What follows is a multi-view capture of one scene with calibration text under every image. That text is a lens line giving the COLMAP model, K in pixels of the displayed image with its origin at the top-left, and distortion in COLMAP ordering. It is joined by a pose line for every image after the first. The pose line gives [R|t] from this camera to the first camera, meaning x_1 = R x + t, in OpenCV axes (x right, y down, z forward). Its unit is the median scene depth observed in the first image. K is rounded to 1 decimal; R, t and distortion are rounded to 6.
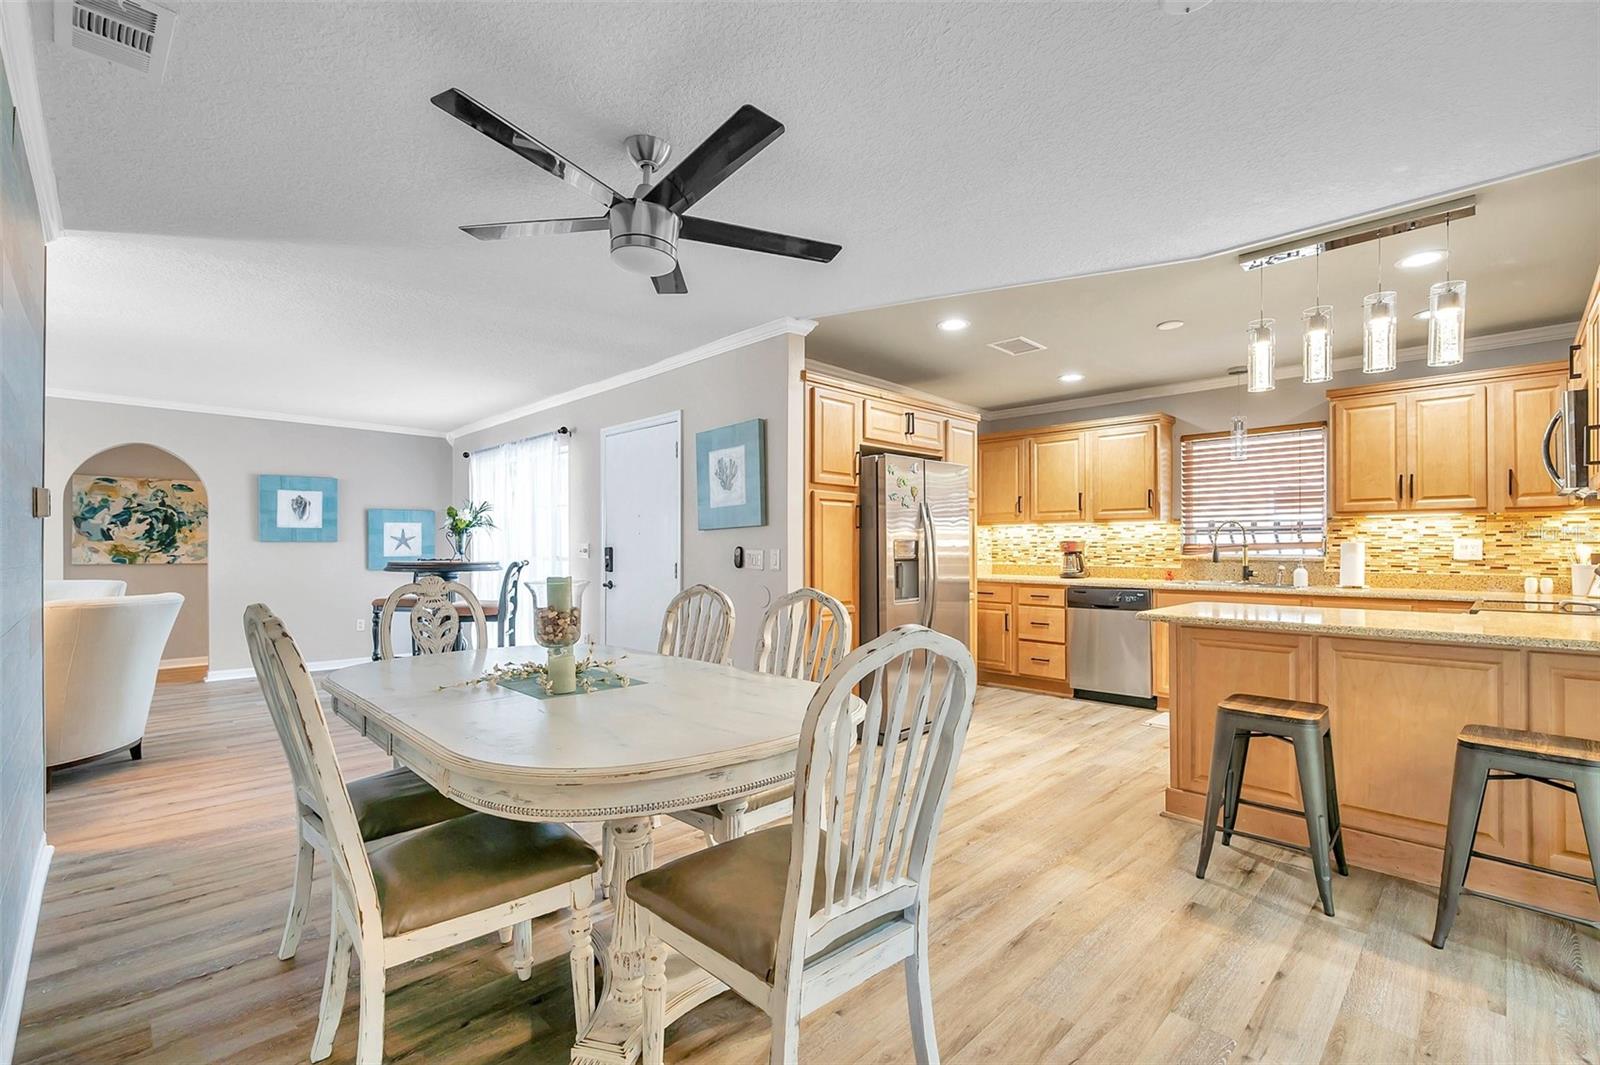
lens RADIAL K [[697.7, 0, 810.5], [0, 697.7, 545.5], [0, 0, 1]] dist [-0.001226, -0.000402]
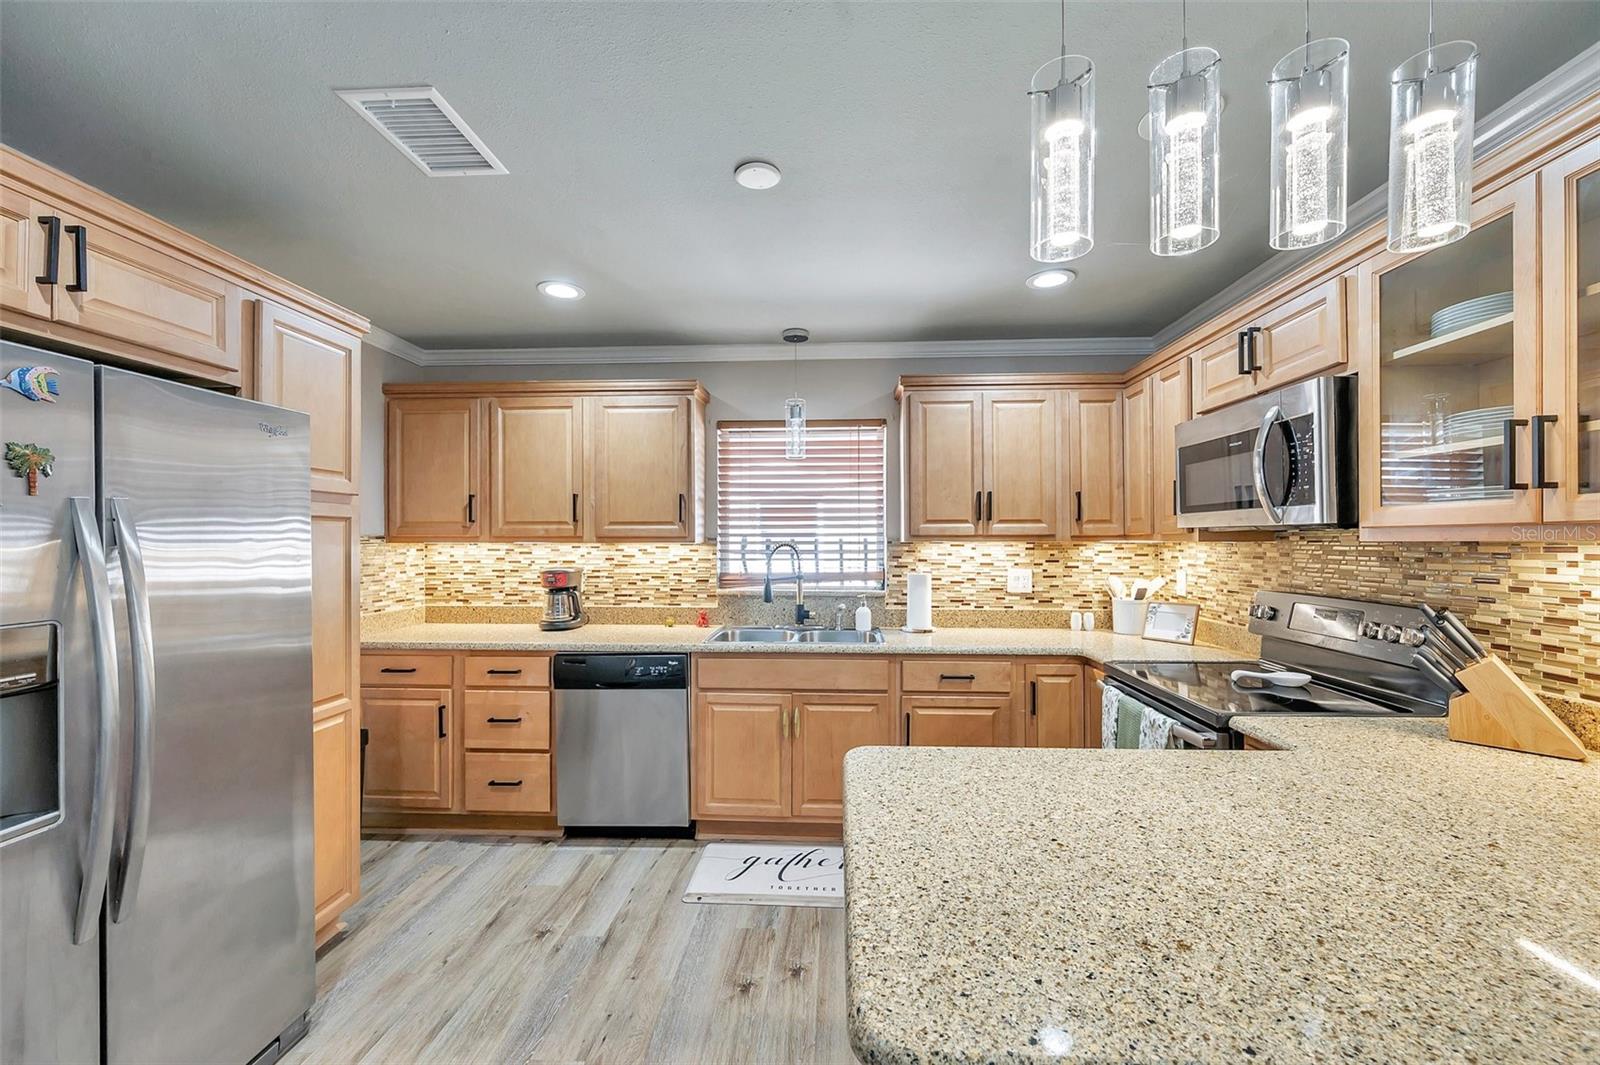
lens RADIAL K [[632.4, 0, 811.0], [0, 632.4, 540.2], [0, 0, 1]] dist [-0.002146, 0.000863]
pose [[0.740431, 0.001319, 0.672131, 0.215416], [0.000912, 0.999995, -0.002967, -0.042414], [-0.672132, 0.002810, 0.740426, 0.580360]]
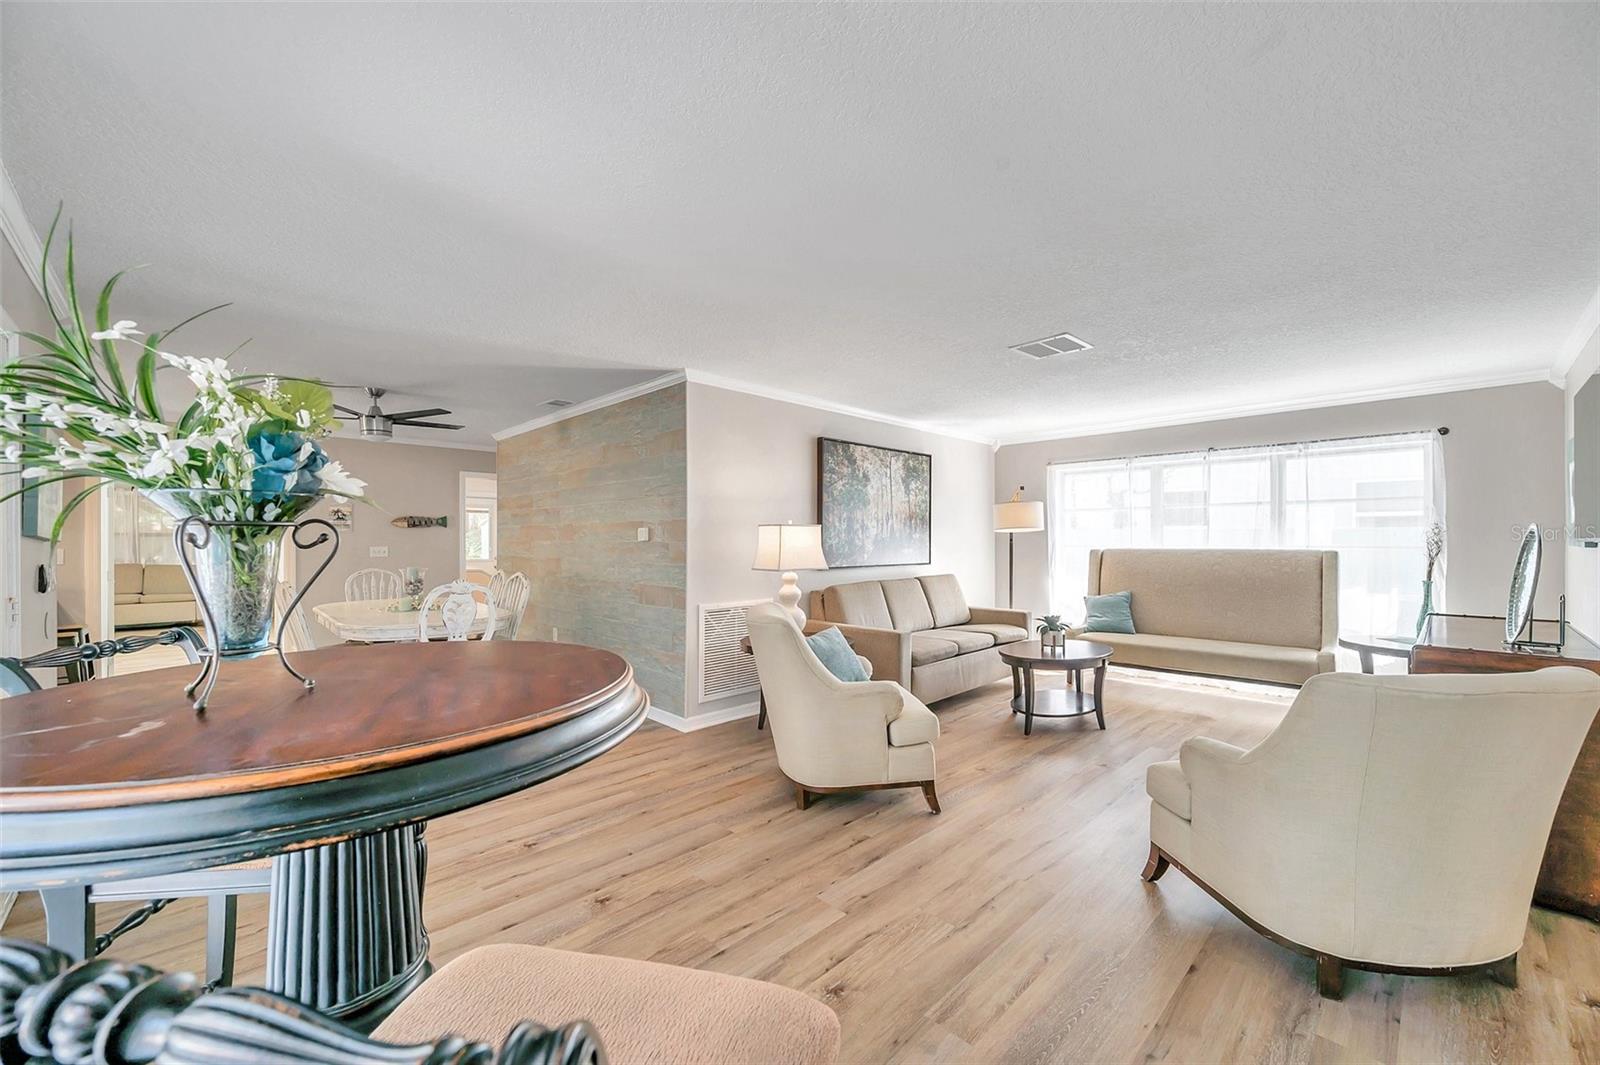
lens RADIAL K [[632.4, 0, 801.7], [0, 632.4, 543.9], [0, 0, 1]] dist [-0.002146, 0.000863]
pose [[-0.999918, 0.003351, 0.012342, -0.873139], [0.003393, 0.999988, 0.003424, -0.018959], [-0.012330, 0.003465, -0.999918, 1.585720]]
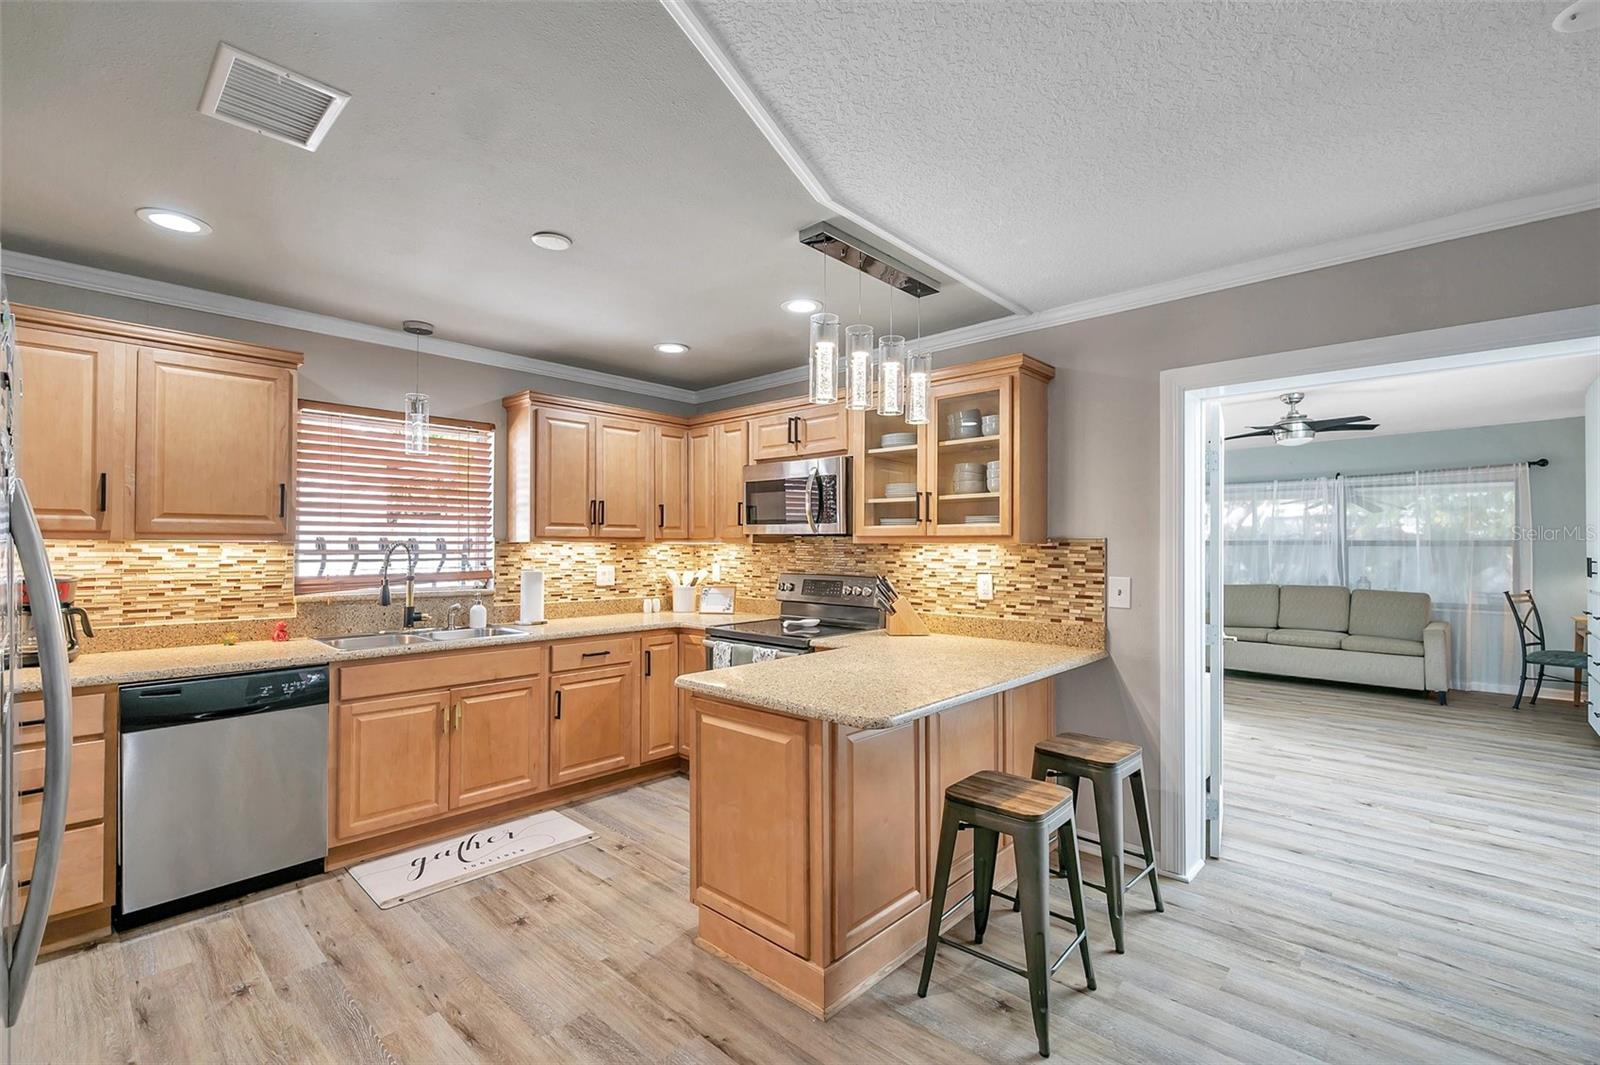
lens RADIAL K [[697.7, 0, 801.8], [0, 697.7, 538.9], [0, 0, 1]] dist [-0.001226, -0.000402]
pose [[-0.035253, 0.009731, 0.999331, -0.105645], [-0.003989, 0.999943, -0.009878, -0.039236], [-0.999370, -0.004335, -0.035212, 0.732270]]
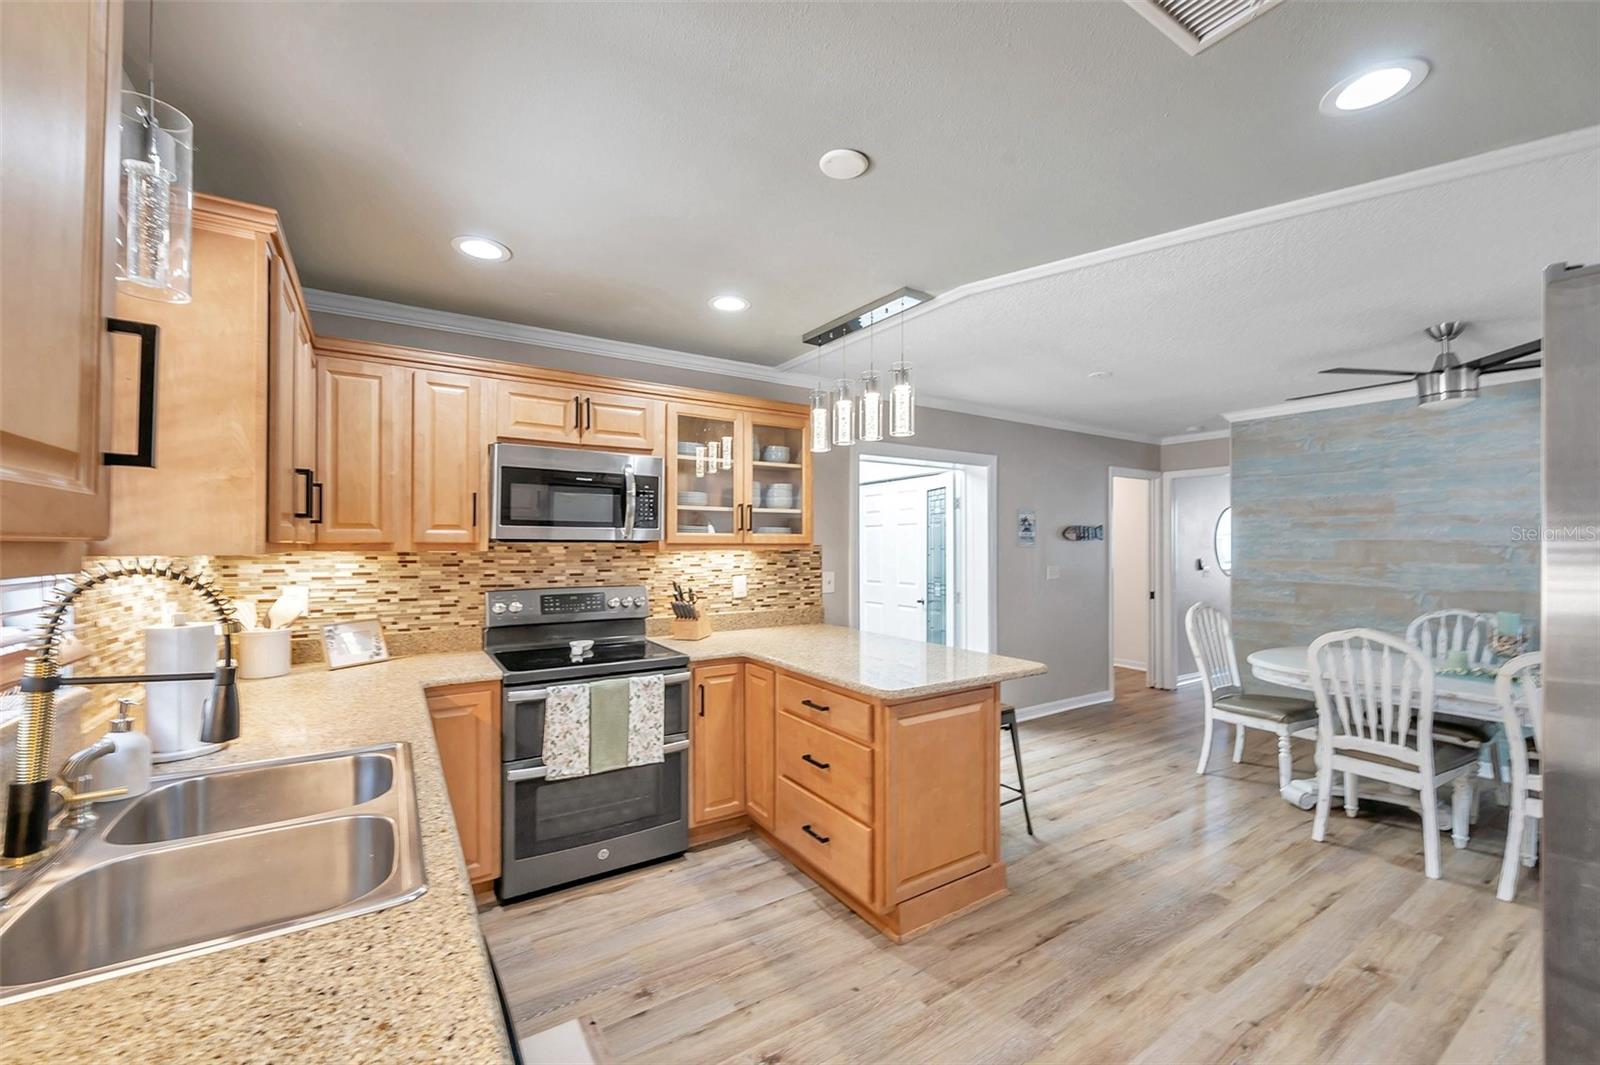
lens RADIAL K [[632.4, 0, 803.2], [0, 632.4, 545.1], [0, 0, 1]] dist [-0.002146, 0.000863]
pose [[-0.978167, 0.000056, 0.207819, 0.418240], [-0.000199, 0.999999, -0.001205, -0.047724], [-0.207819, -0.001220, -0.978167, 1.310422]]
